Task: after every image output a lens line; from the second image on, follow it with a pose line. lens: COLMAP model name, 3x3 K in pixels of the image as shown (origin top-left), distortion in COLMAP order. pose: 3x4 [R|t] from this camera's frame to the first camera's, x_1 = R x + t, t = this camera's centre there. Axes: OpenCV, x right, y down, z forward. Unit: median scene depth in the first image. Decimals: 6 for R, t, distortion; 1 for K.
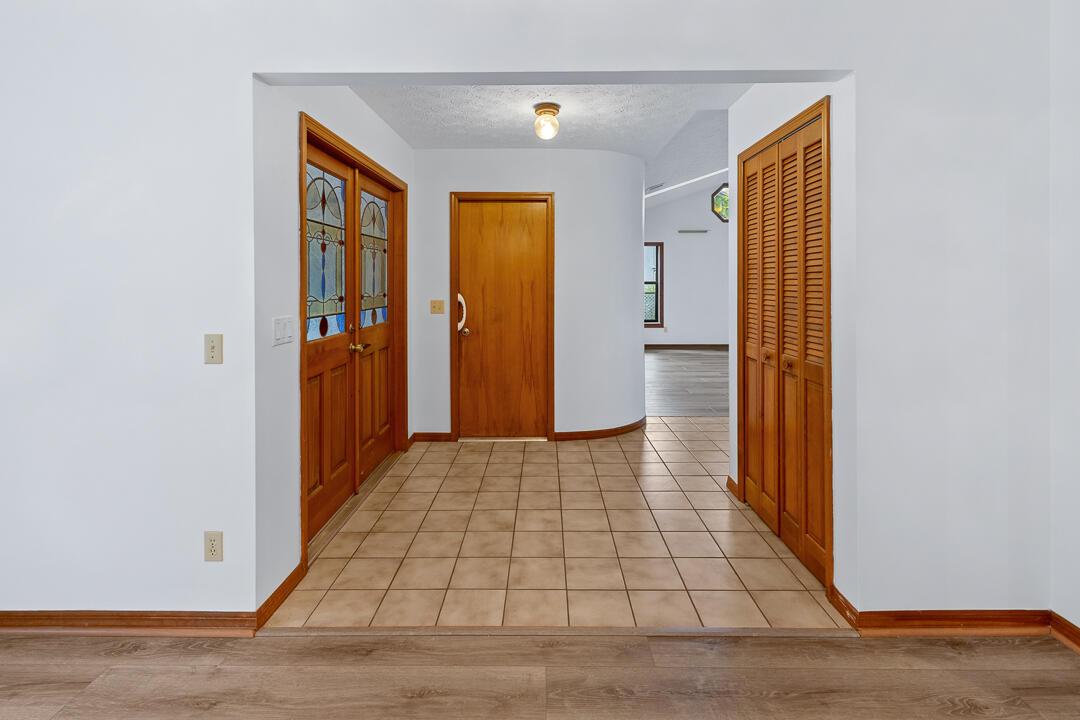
lens RADIAL K [[512.6, 0, 563.7], [0, 512.6, 288.5], [0, 0, 1]] dist [0.001282, 0.000774]
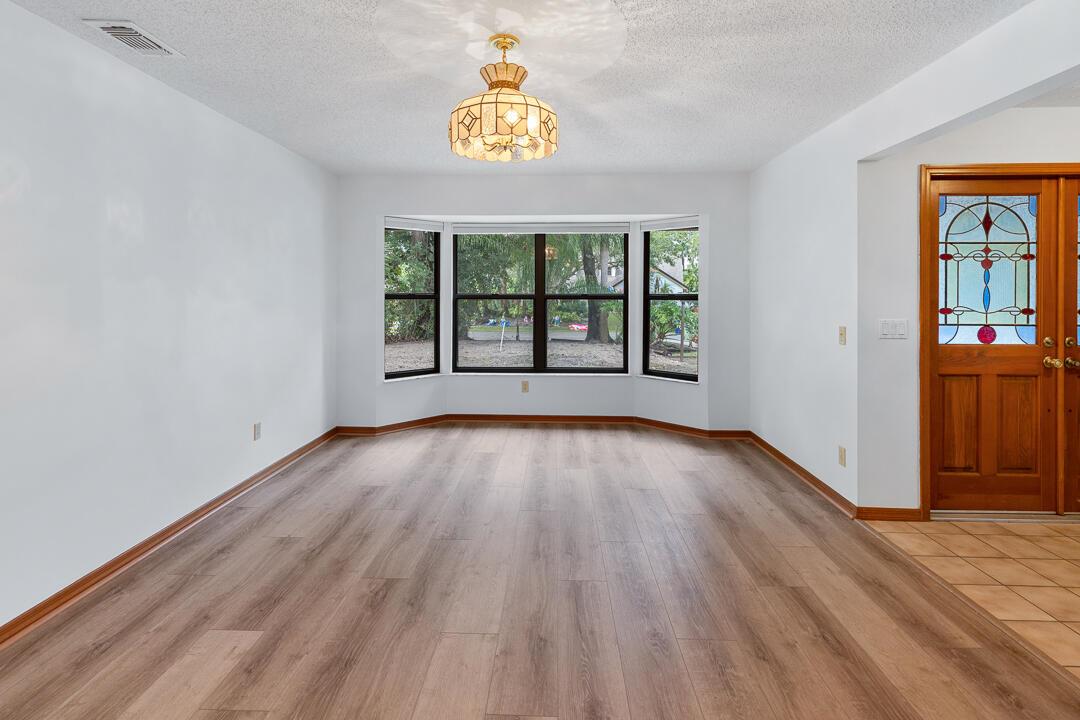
lens RADIAL K [[512.6, 0, 540.2], [0, 512.6, 357.6], [0, 0, 1]] dist [0.001282, 0.000774]
pose [[-0.030142, 0.119823, -0.992338, 0.909782], [-0.014641, 0.992629, 0.120303, 0.004824], [0.999438, 0.018155, -0.028165, 0.069192]]
